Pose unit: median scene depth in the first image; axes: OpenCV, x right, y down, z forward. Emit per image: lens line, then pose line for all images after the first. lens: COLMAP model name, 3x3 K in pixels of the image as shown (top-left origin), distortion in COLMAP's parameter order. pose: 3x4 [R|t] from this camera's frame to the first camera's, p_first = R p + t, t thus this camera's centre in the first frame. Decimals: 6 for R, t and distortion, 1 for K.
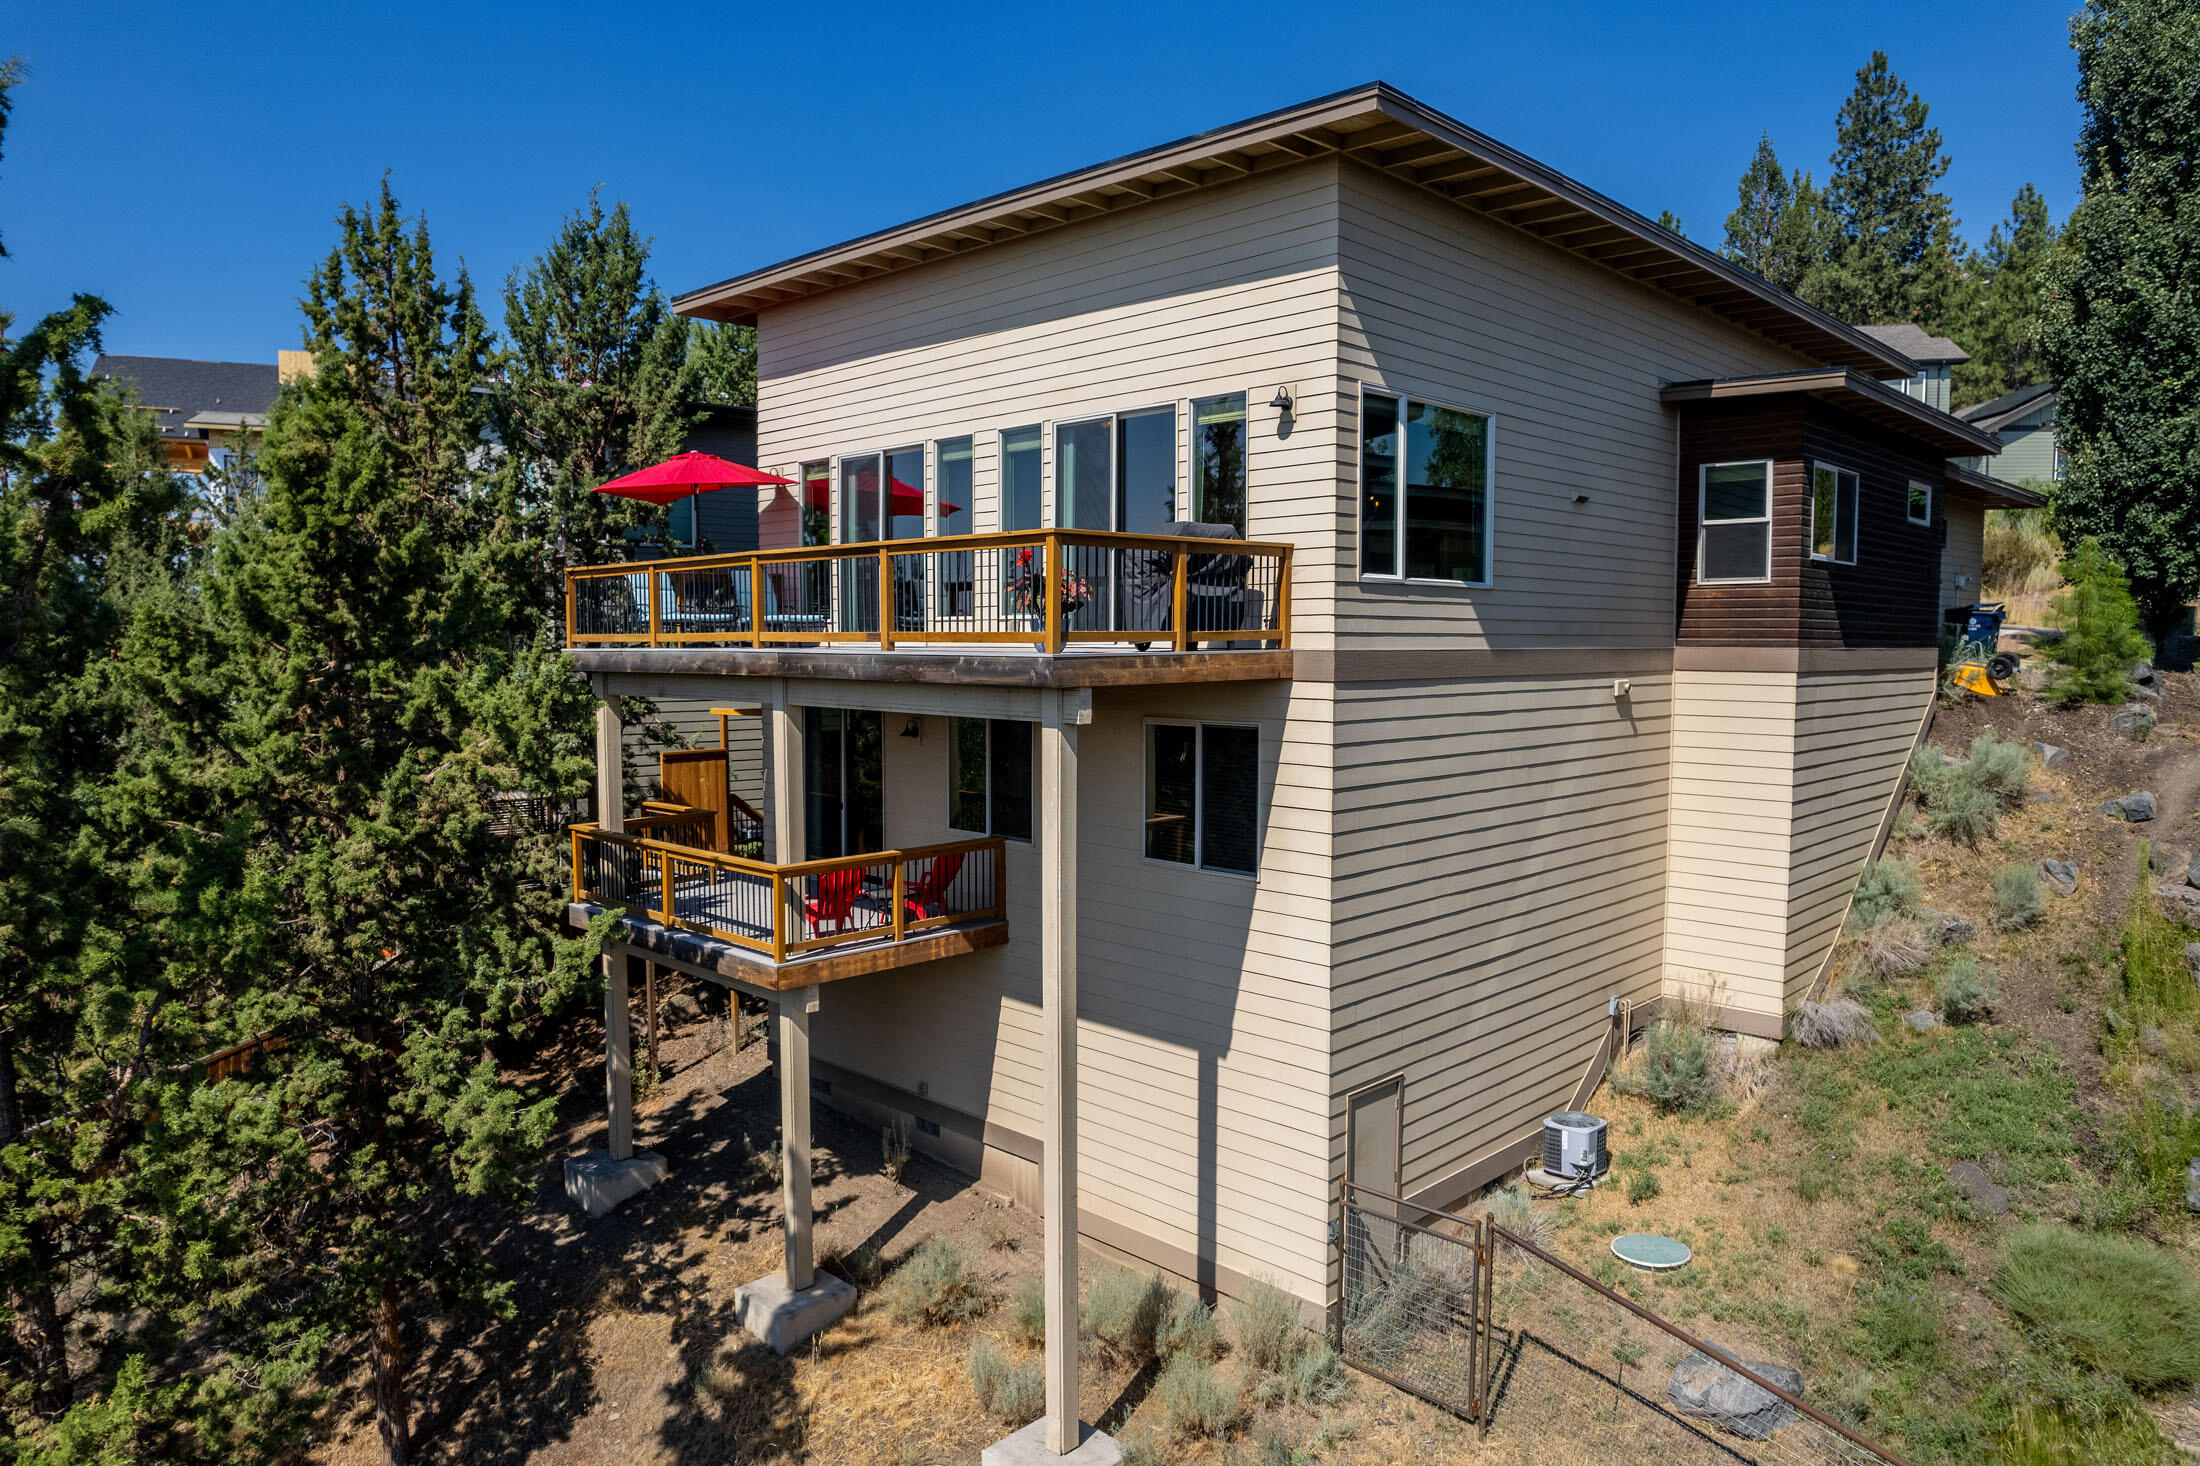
lens RADIAL K [[1412.5, 0, 1100.0], [0, 1412.5, 733.0], [0, 0, 1]] dist [-0.080475, 0.071564]
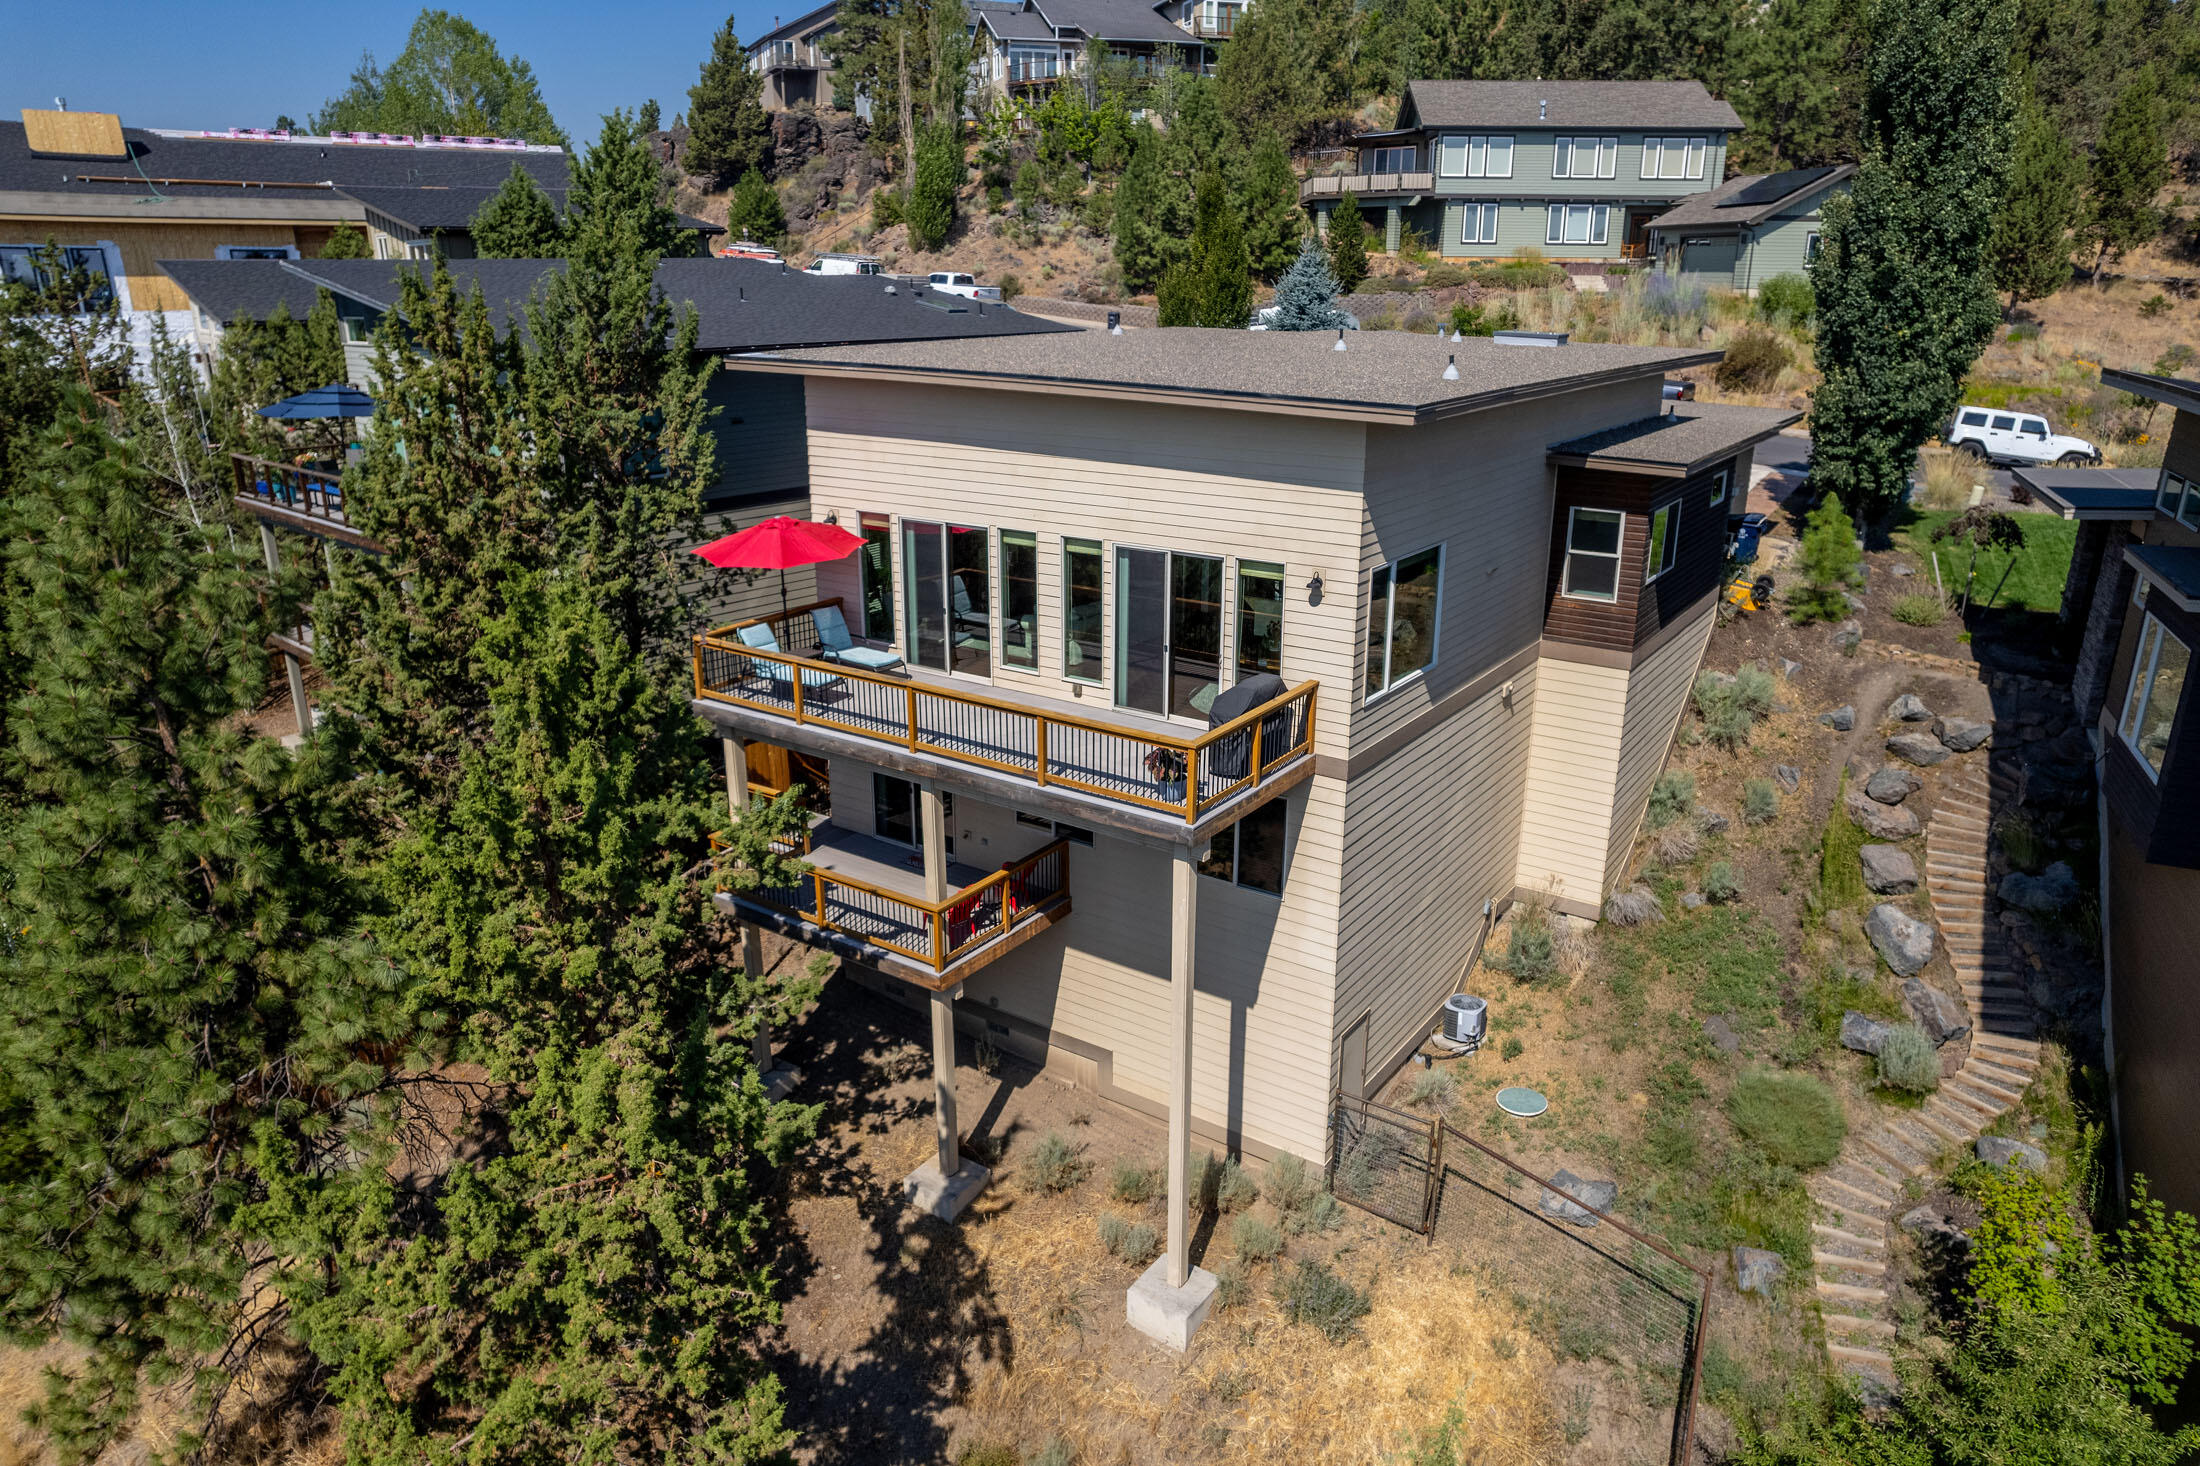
lens RADIAL K [[1412.5, 0, 1100.0], [0, 1412.5, 733.0], [0, 0, 1]] dist [-0.080475, 0.071564]
pose [[0.986254, -0.053704, 0.156265, -0.244982], [0.013256, 0.968377, 0.249139, -0.359082], [-0.164703, -0.243643, 0.955778, -0.255451]]
